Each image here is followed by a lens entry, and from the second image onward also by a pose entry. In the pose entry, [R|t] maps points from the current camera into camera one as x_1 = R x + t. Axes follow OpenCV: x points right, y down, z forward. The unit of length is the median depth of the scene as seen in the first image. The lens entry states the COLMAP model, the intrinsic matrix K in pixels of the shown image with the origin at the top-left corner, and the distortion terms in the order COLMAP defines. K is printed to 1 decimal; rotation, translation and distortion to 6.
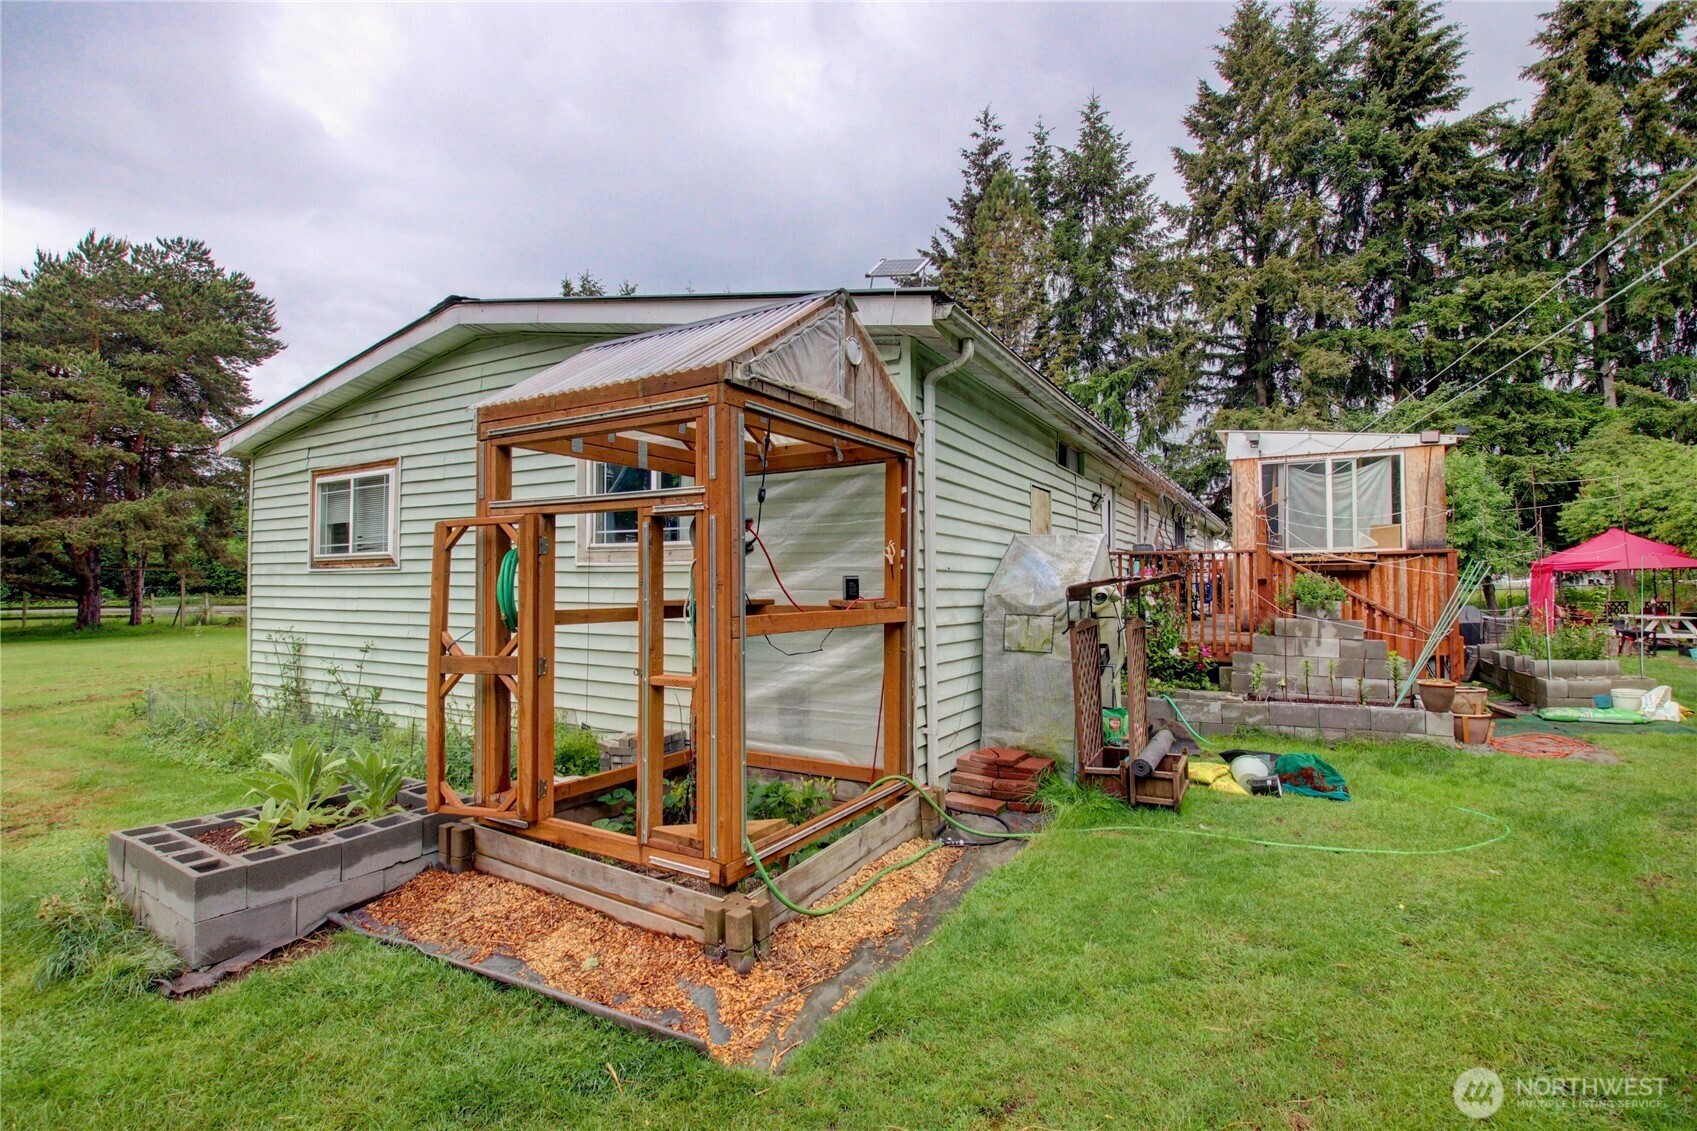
lens RADIAL K [[788.4, 0, 851.7], [0, 788.4, 578.0], [0, 0, 1]] dist [-0.020963, -0.009500]
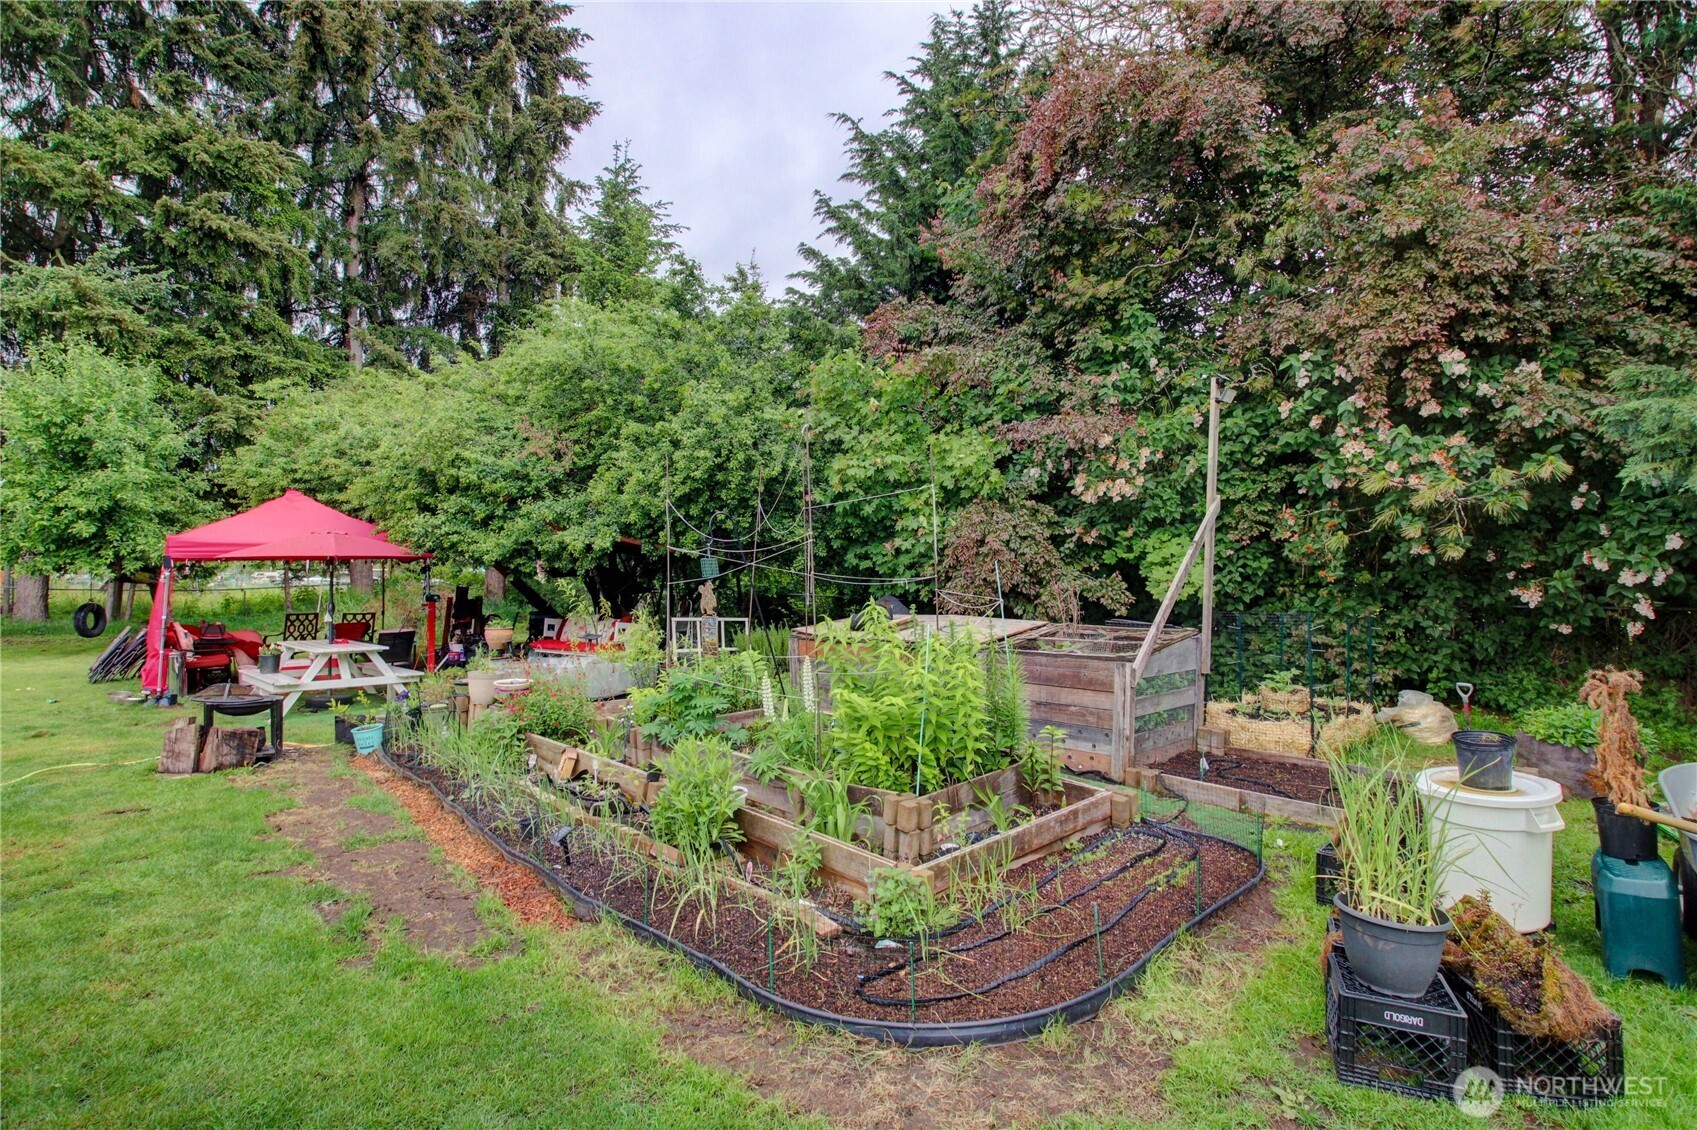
lens RADIAL K [[788.4, 0, 831.0], [0, 788.4, 572.4], [0, 0, 1]] dist [-0.020963, -0.009500]
pose [[0.280072, 0.024355, 0.959670, 0.342229], [-0.019666, 0.999614, -0.019629, 0.001012], [-0.959778, -0.013375, 0.280443, 0.275953]]
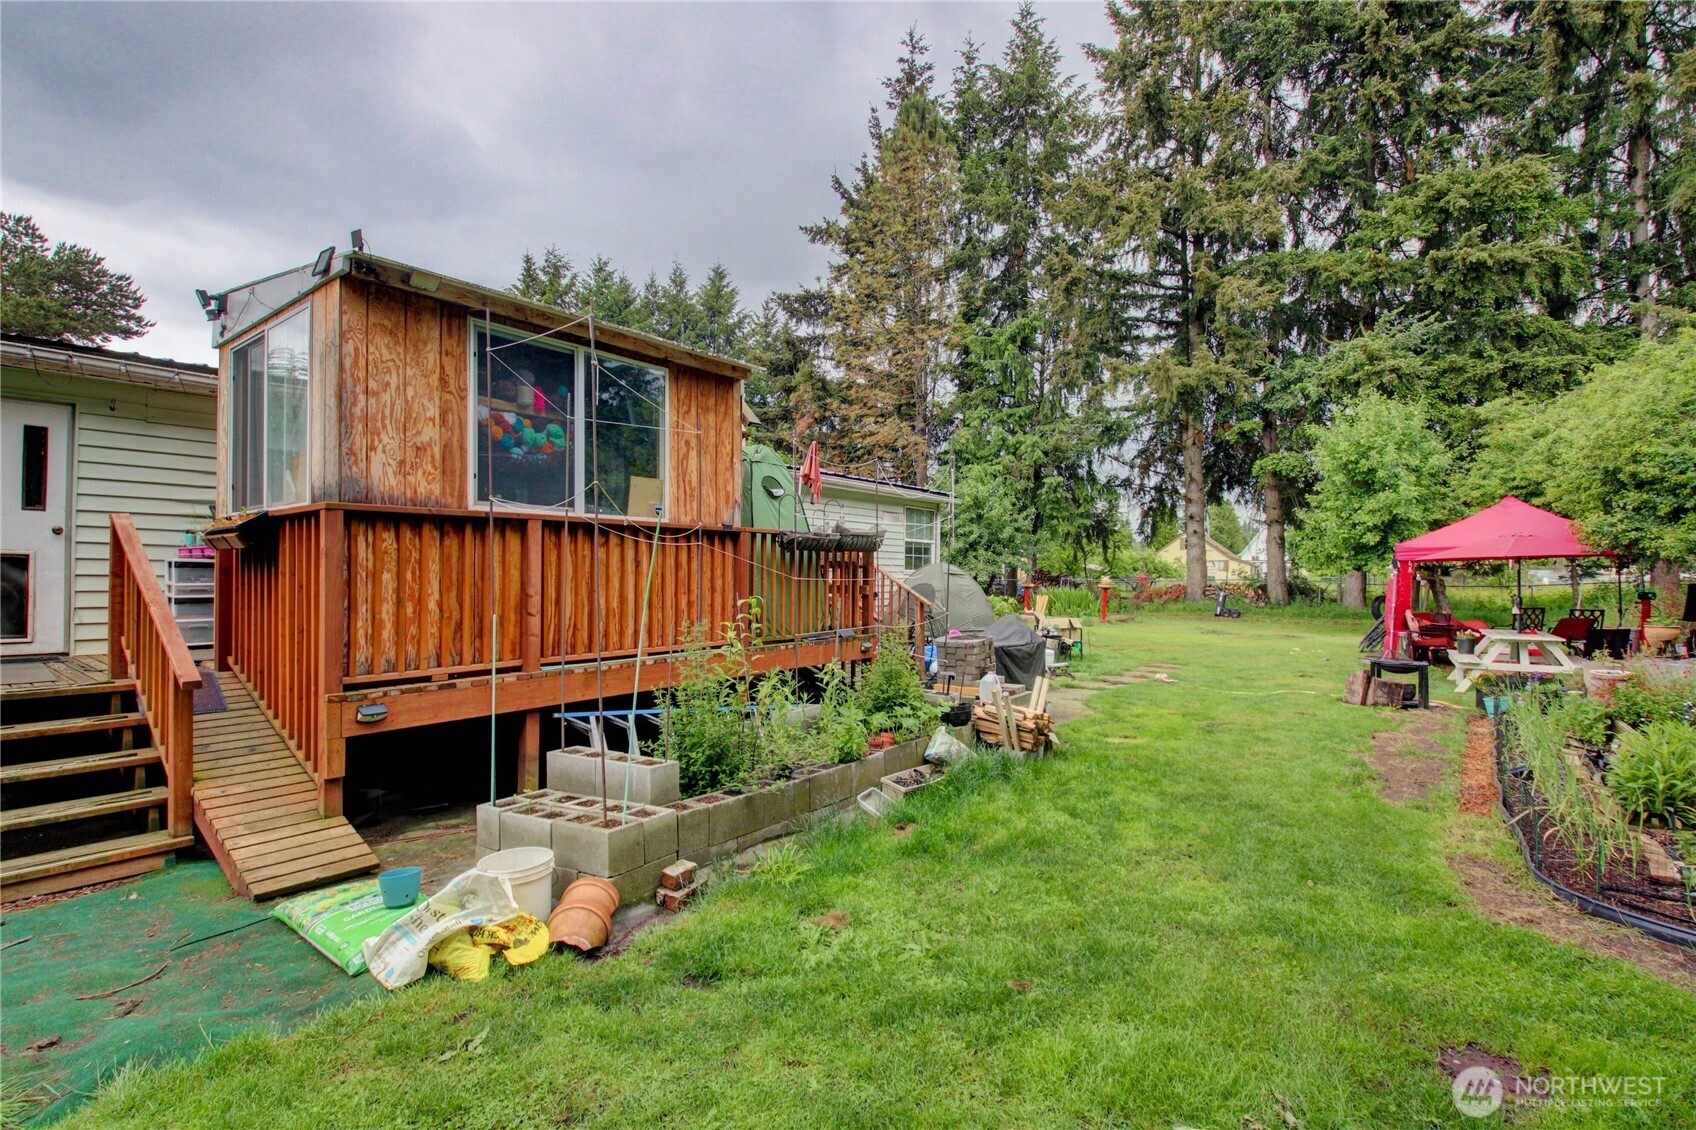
lens RADIAL K [[787.9, 0, 847.3], [0, 787.9, 578.3], [0, 0, 1]] dist [-0.020963, -0.009500]
pose [[0.990446, 0.014535, -0.137130, 0.332147], [-0.012052, 0.999748, 0.018919, -0.000530], [0.137371, -0.017086, 0.990372, 0.166766]]
